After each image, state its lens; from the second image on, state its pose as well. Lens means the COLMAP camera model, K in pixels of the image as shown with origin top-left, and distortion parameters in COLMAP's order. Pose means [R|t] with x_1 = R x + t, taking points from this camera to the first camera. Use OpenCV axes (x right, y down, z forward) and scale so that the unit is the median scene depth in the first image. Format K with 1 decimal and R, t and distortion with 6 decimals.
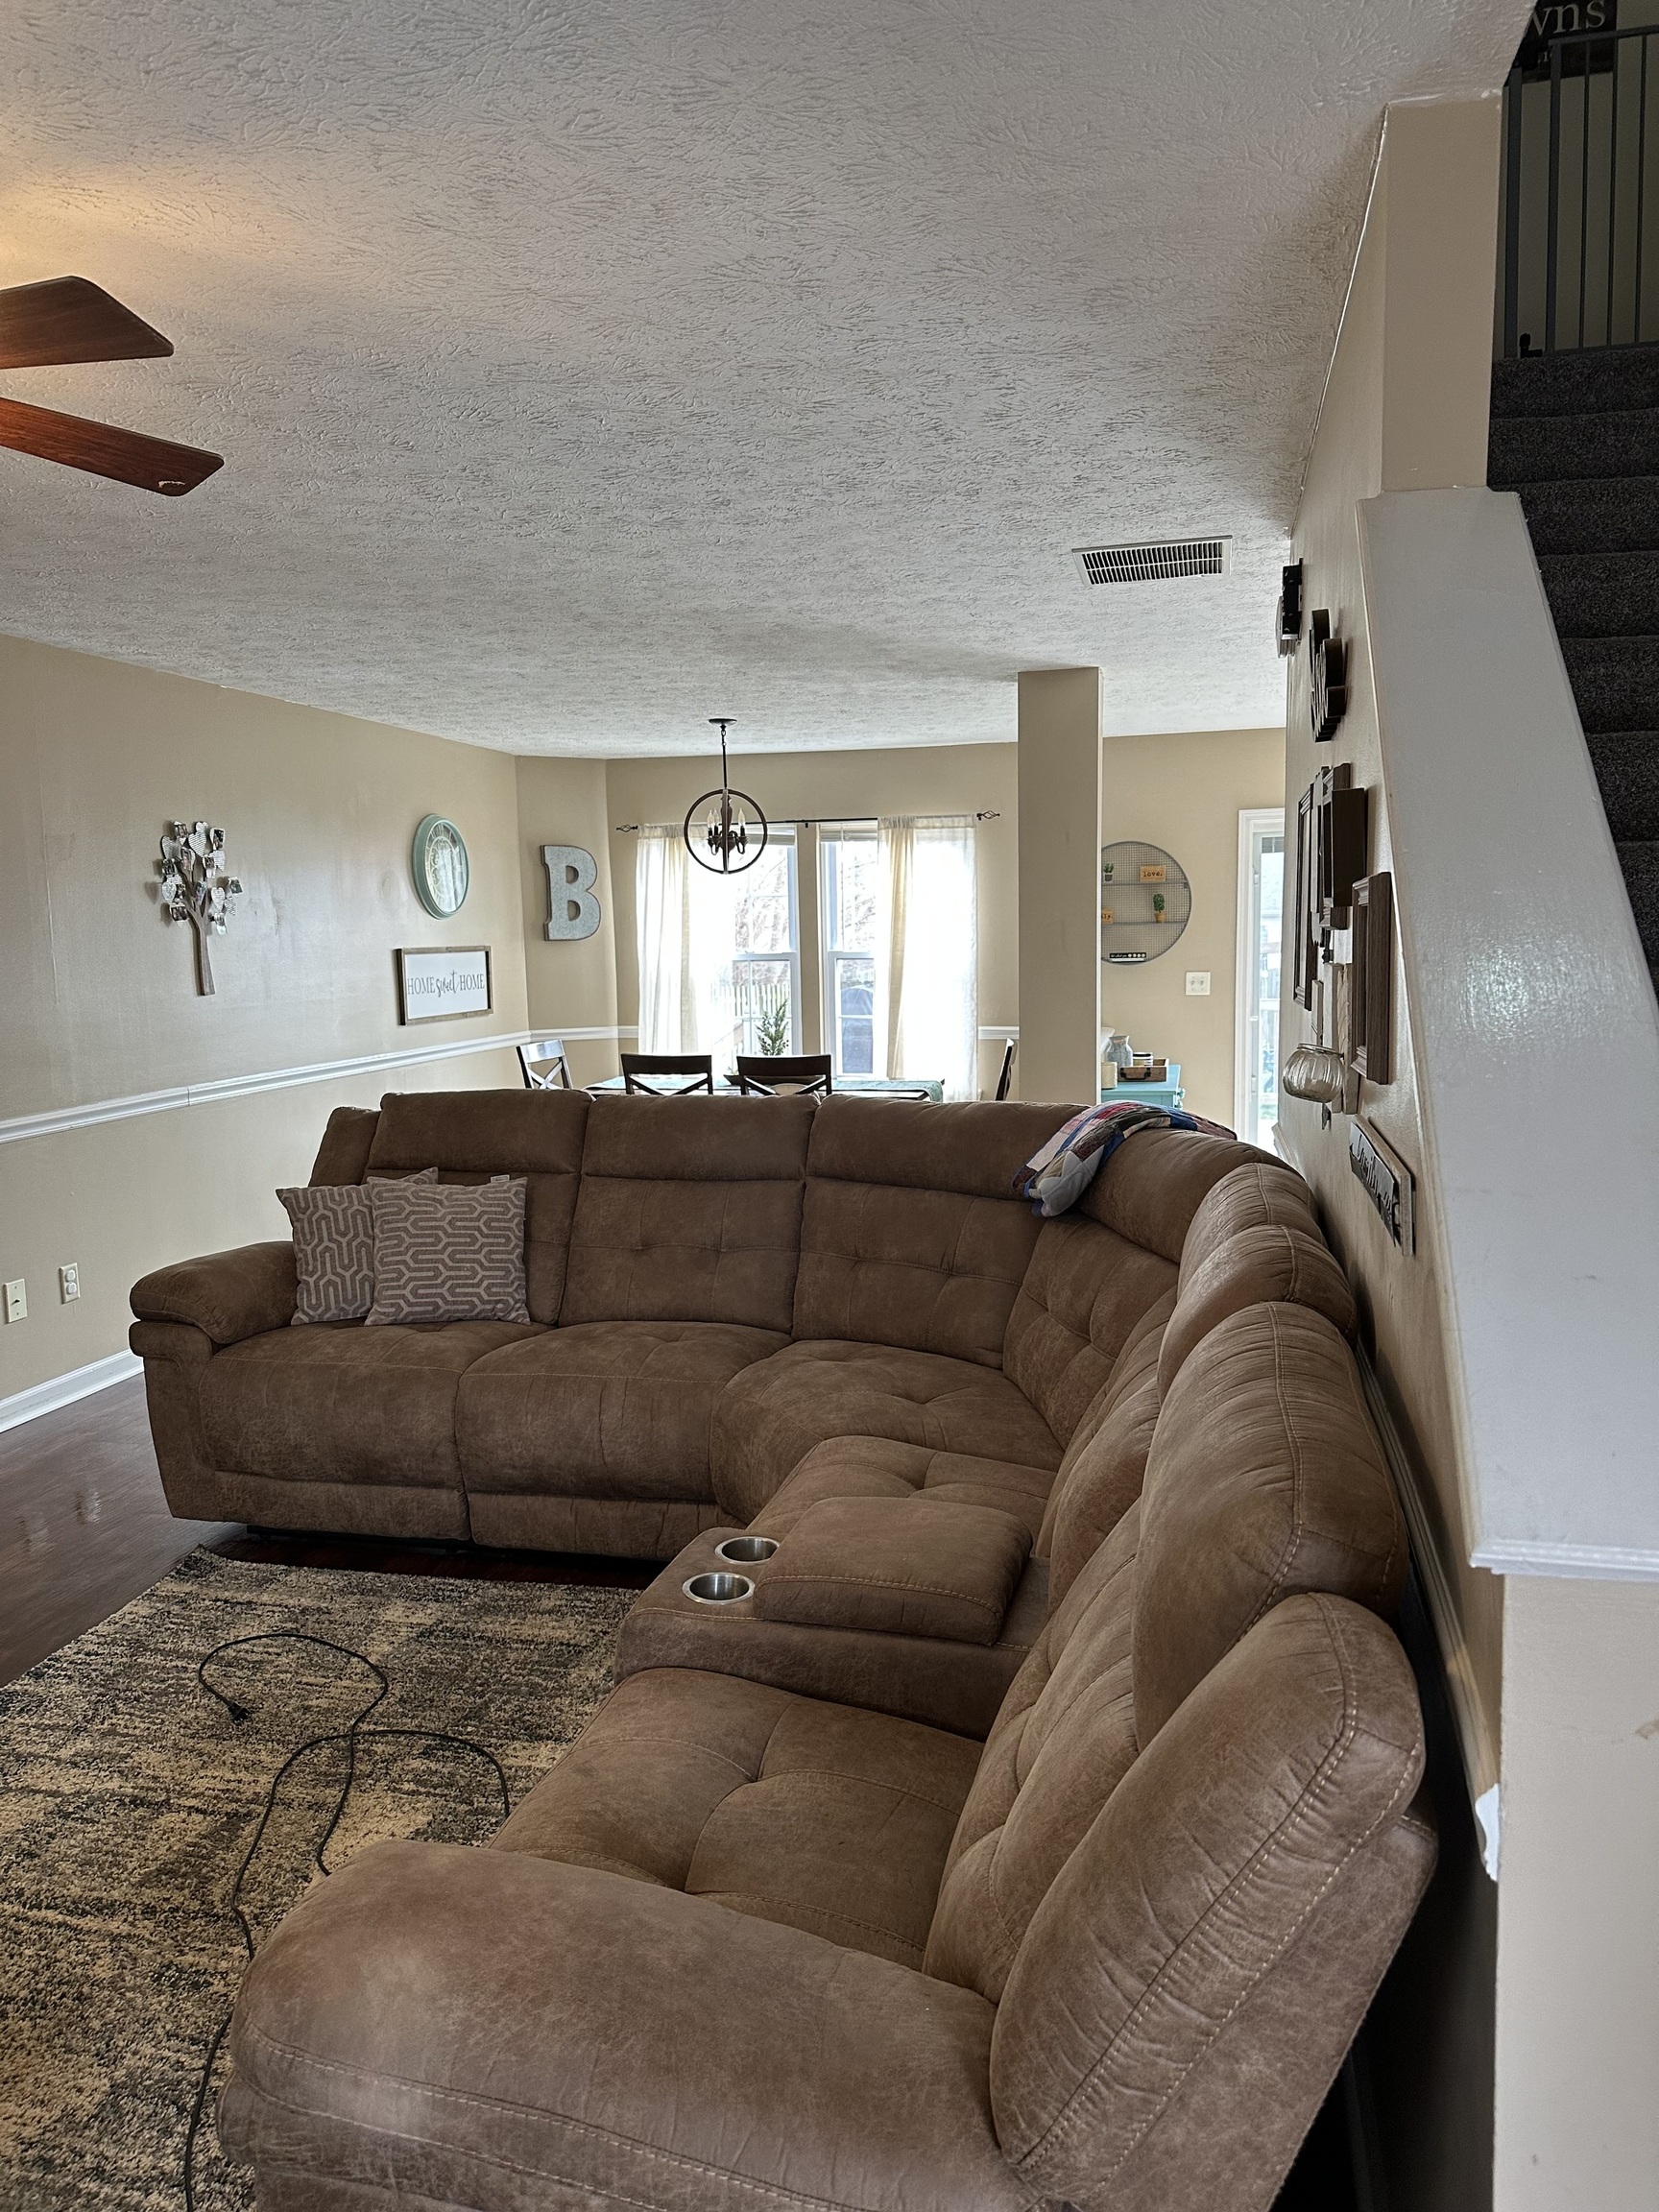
lens RADIAL K [[1543.9, 0, 826.8], [0, 1543.9, 1092.5], [0, 0, 1]] dist [0.010767, -0.029114]
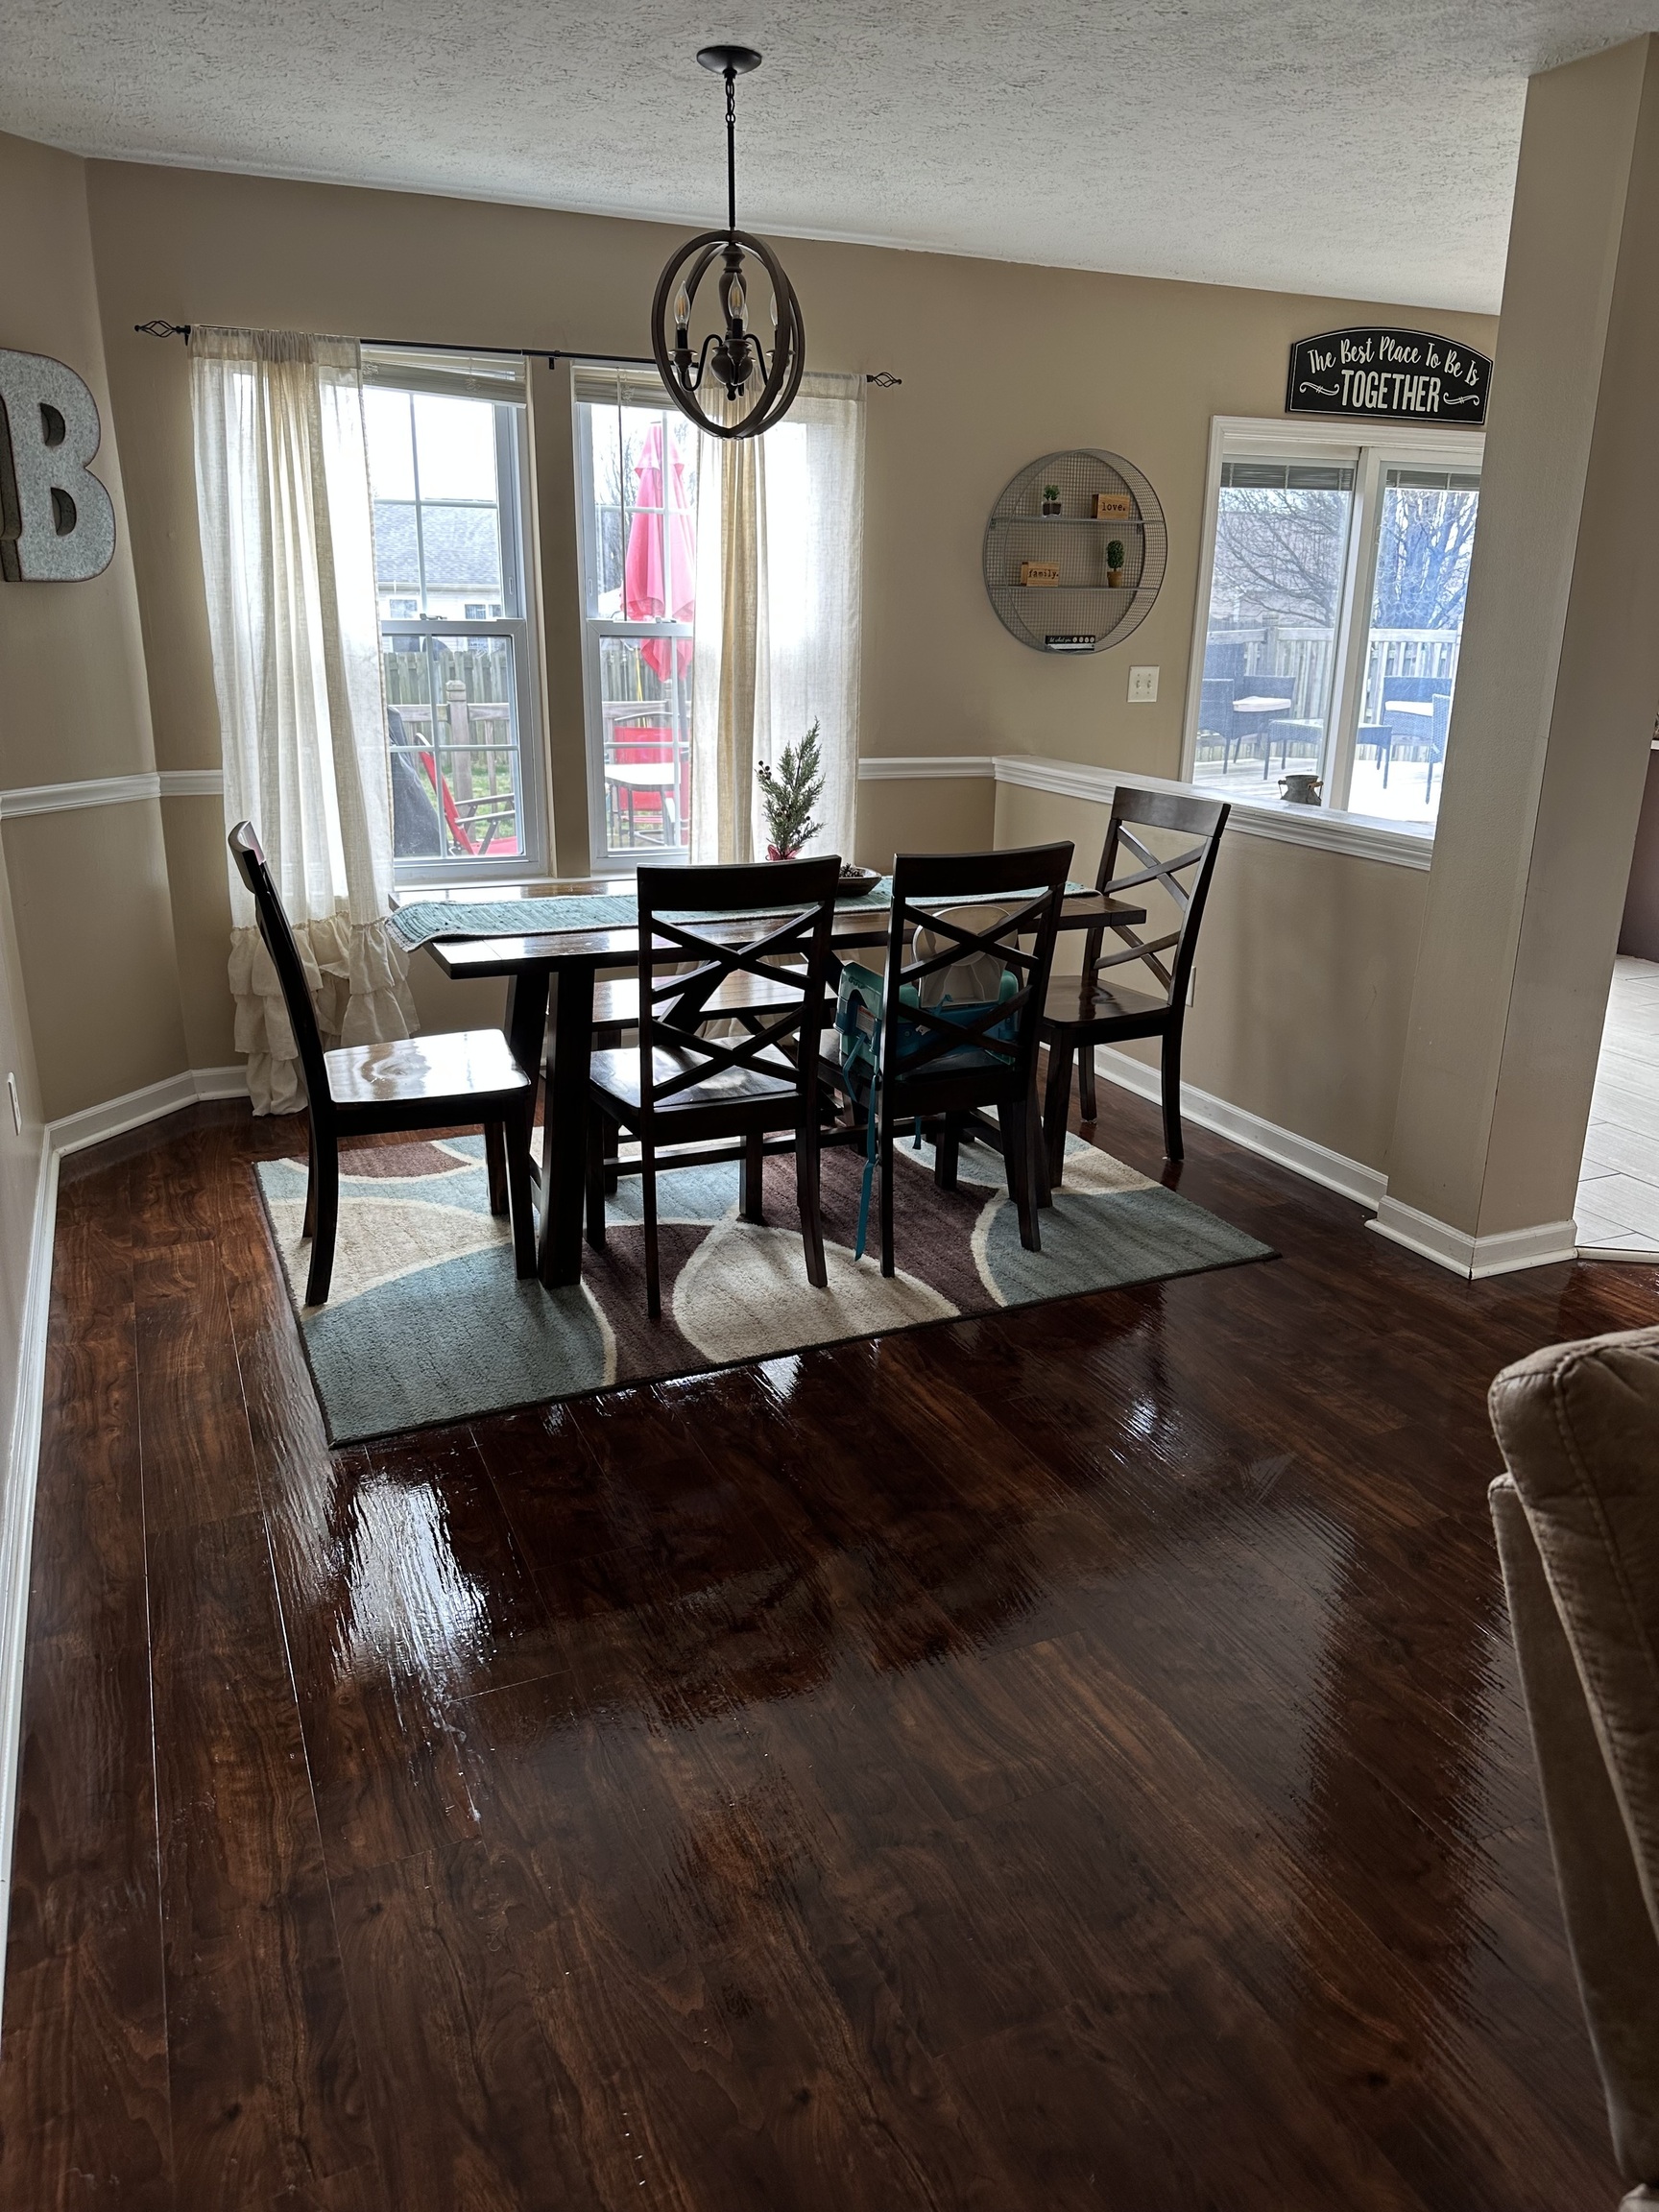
lens RADIAL K [[1559.7, 0, 825.6], [0, 1559.7, 1098.7], [0, 0, 1]] dist [0.120404, -0.211353]
pose [[0.791188, -0.157688, 0.590895, -0.182192], [0.035605, 0.976425, 0.212899, -0.027118], [-0.610536, -0.147404, 0.778150, 0.311544]]
